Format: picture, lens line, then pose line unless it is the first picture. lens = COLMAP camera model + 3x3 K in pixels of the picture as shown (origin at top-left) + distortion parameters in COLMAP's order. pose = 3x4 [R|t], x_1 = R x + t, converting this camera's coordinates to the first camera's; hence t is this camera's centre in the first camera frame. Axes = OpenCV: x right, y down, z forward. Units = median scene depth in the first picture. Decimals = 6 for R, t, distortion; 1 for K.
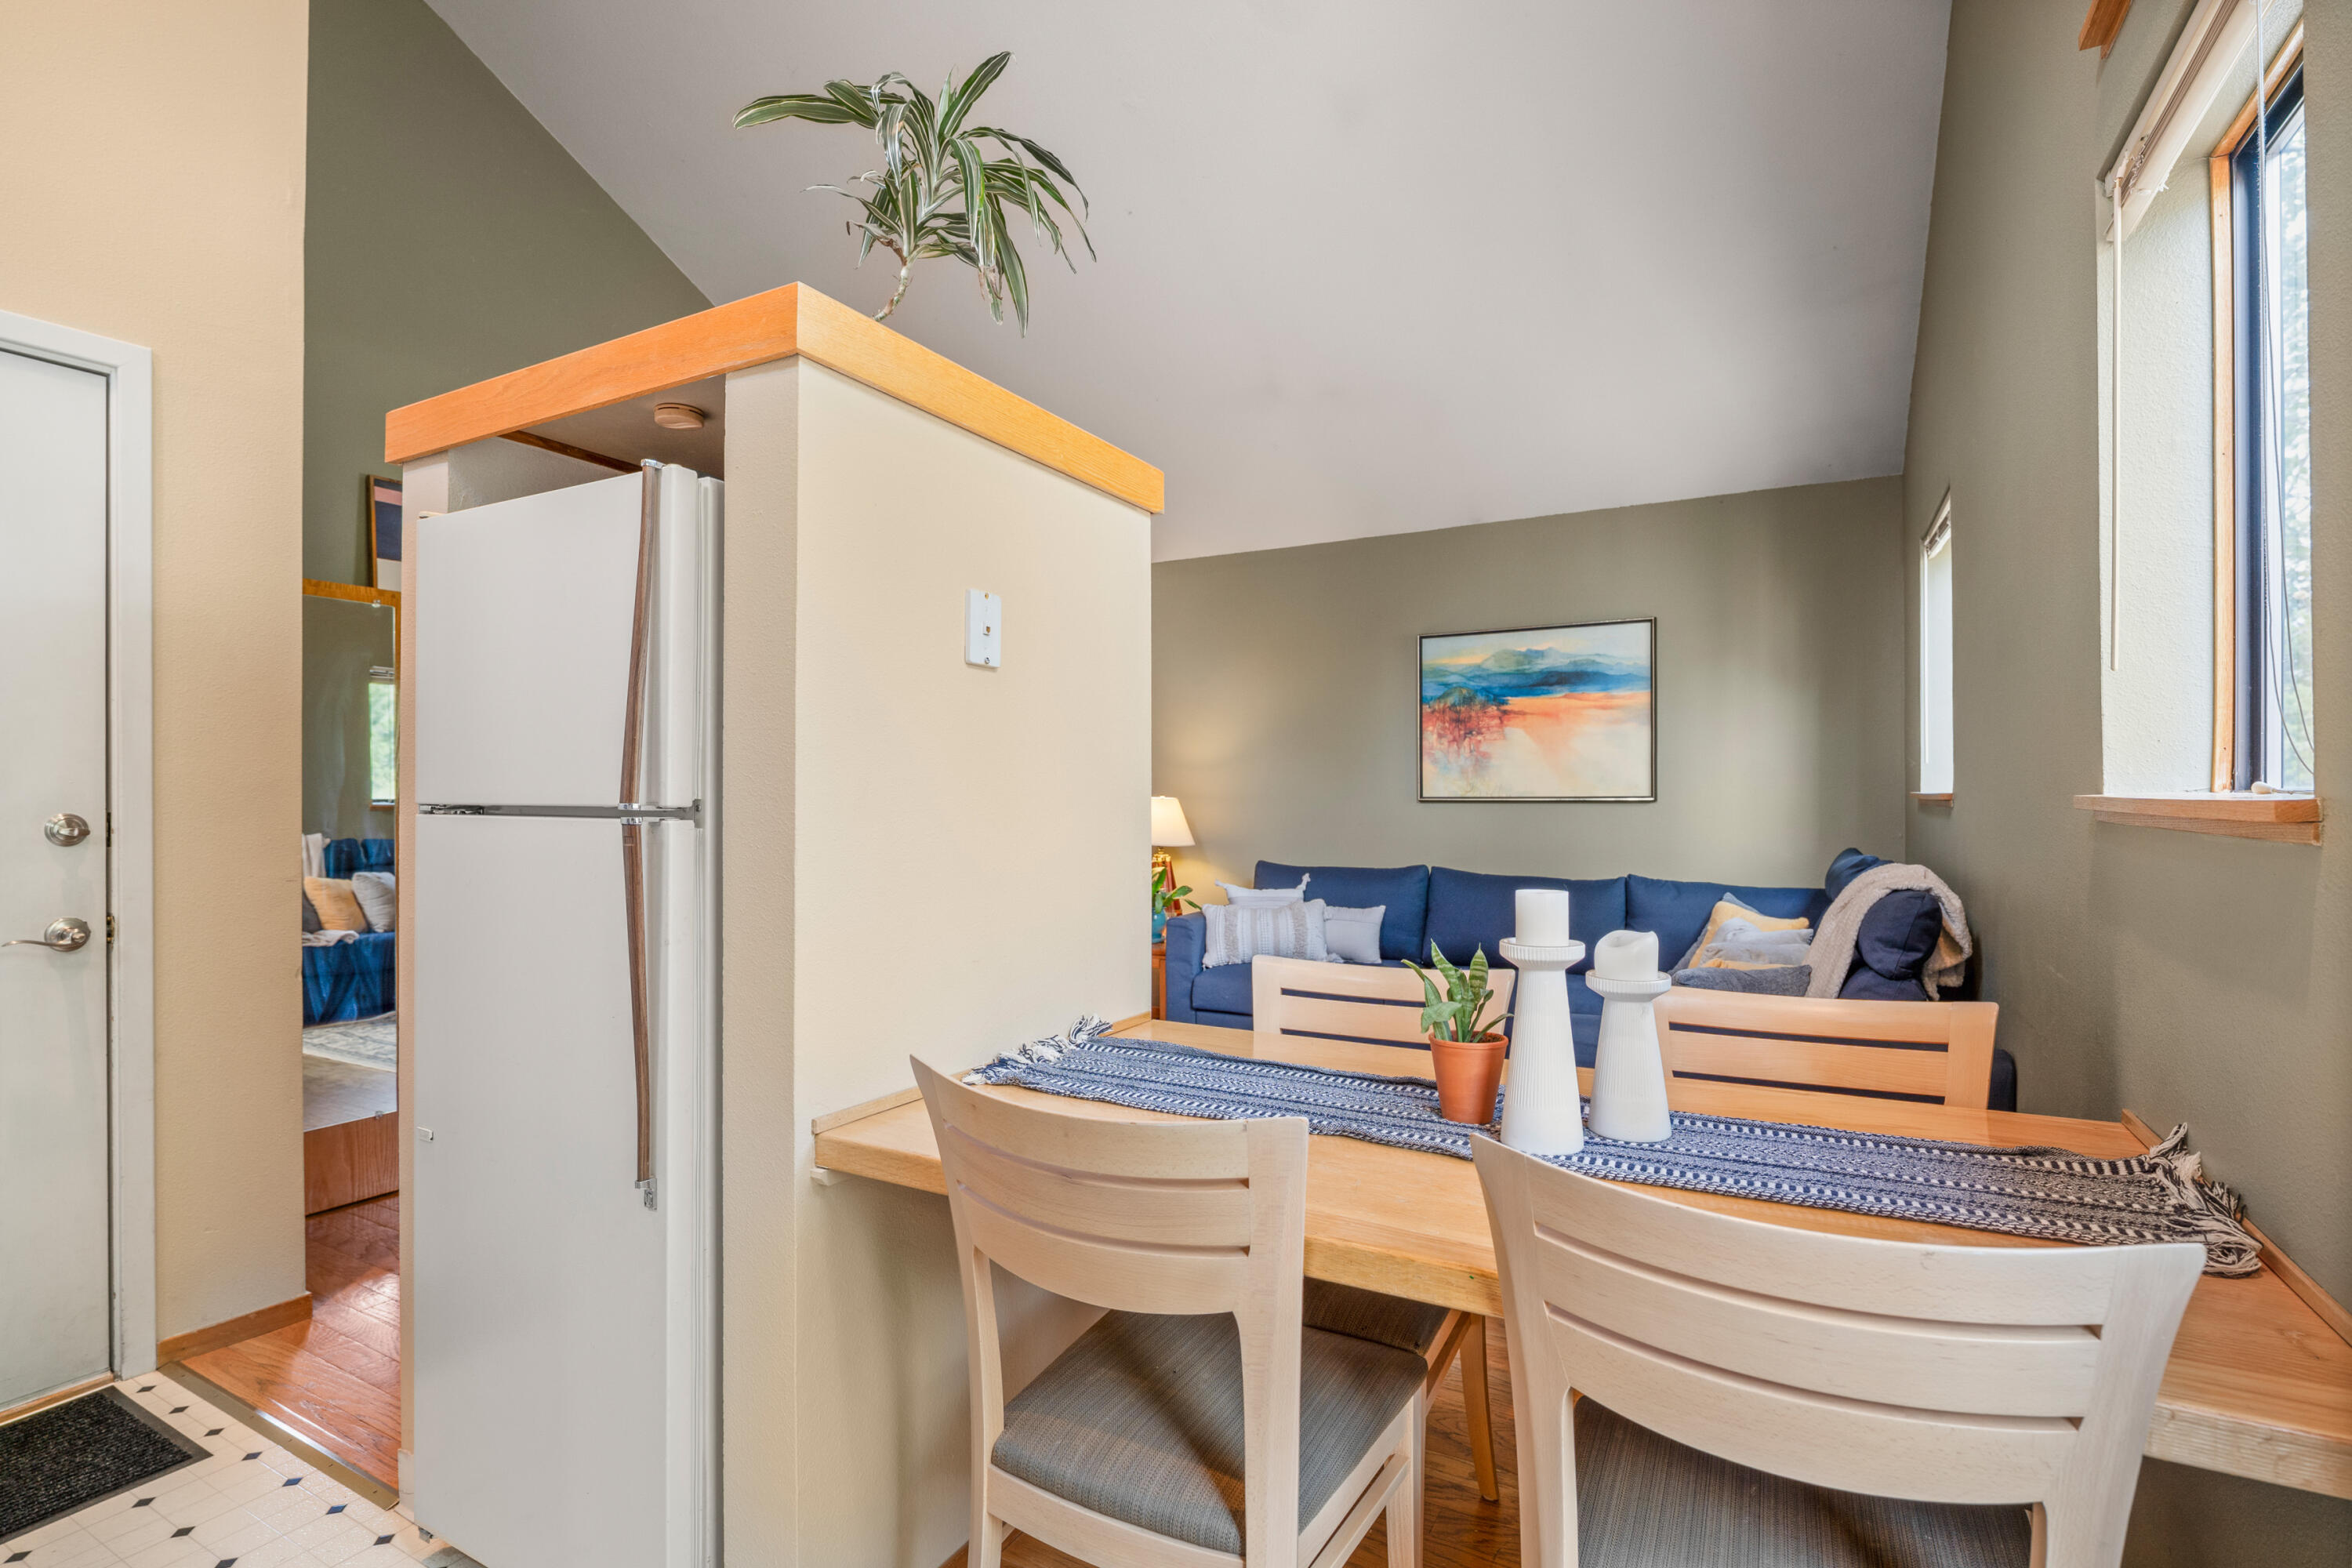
lens RADIAL K [[1077.3, 0, 1186.1], [0, 1077.3, 788.7], [0, 0, 1]] dist [-0.022764, -0.000147]
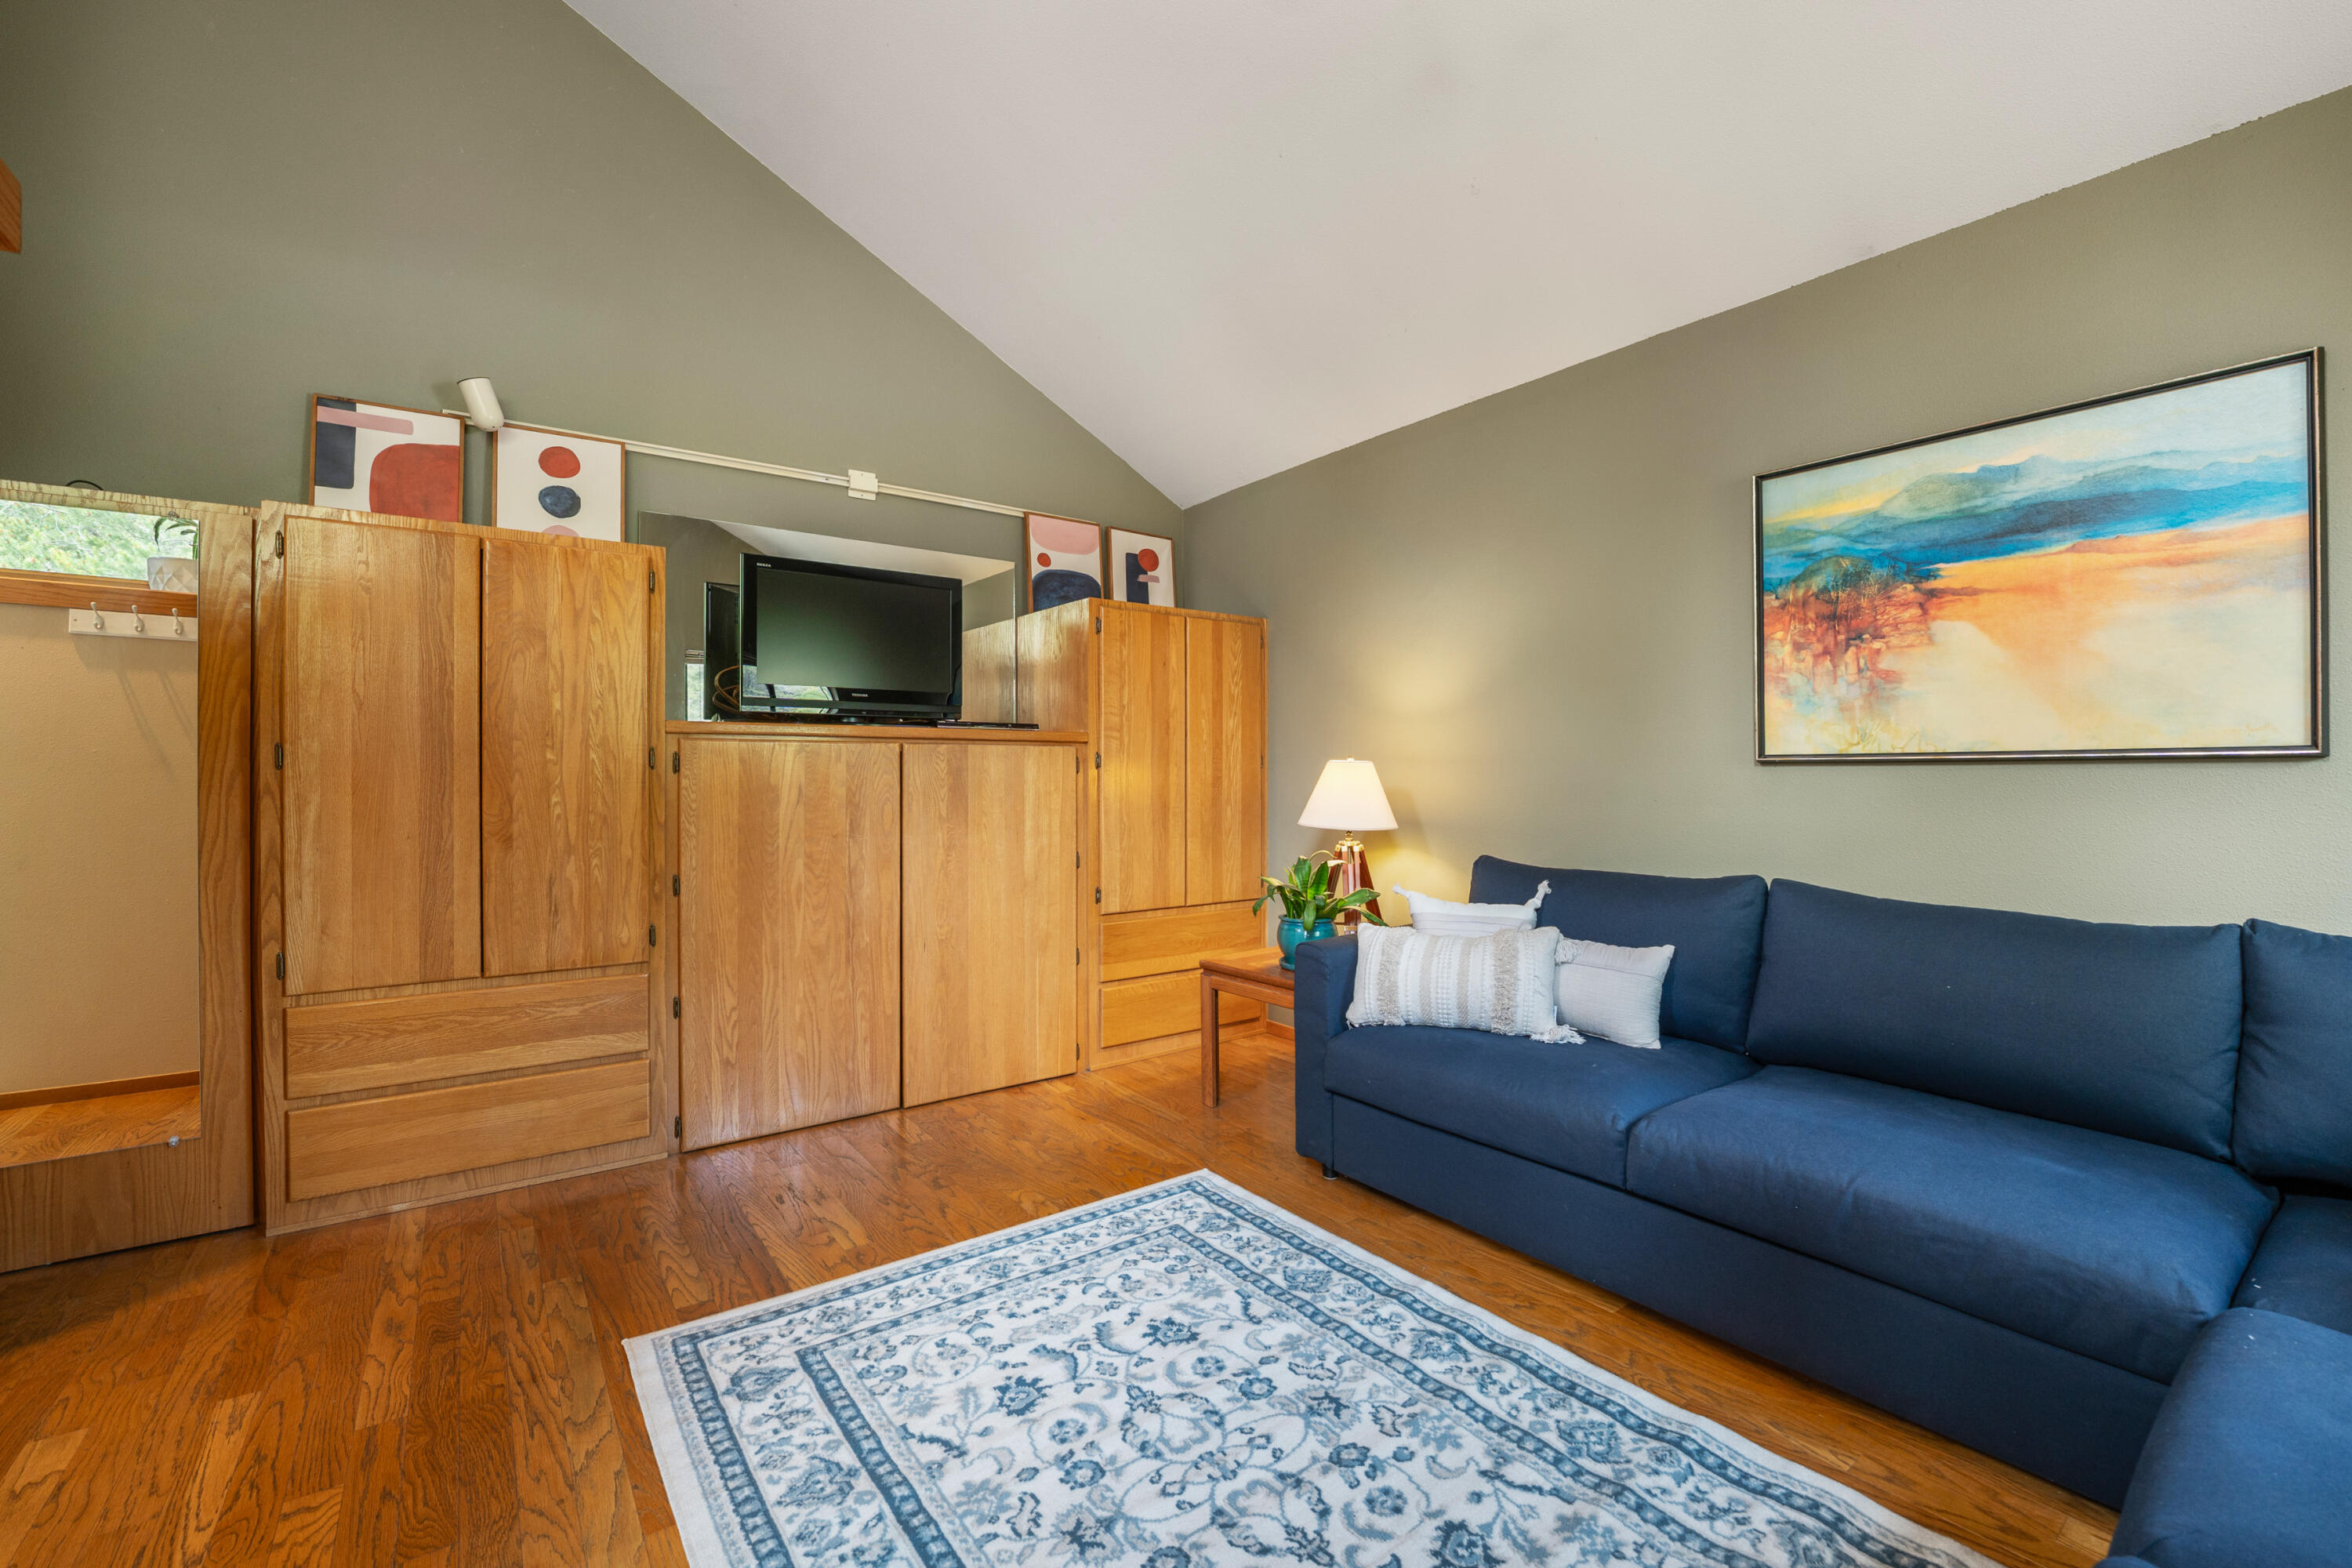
lens RADIAL K [[975.5, 0, 1169.9], [0, 975.5, 767.5], [0, 0, 1]] dist [-0.027645, 0.001640]
pose [[0.908741, -0.002550, -0.417353, 0.153156], [0.003011, 0.999995, 0.000446, 0.013566], [0.417350, -0.001662, 0.908744, 0.416433]]
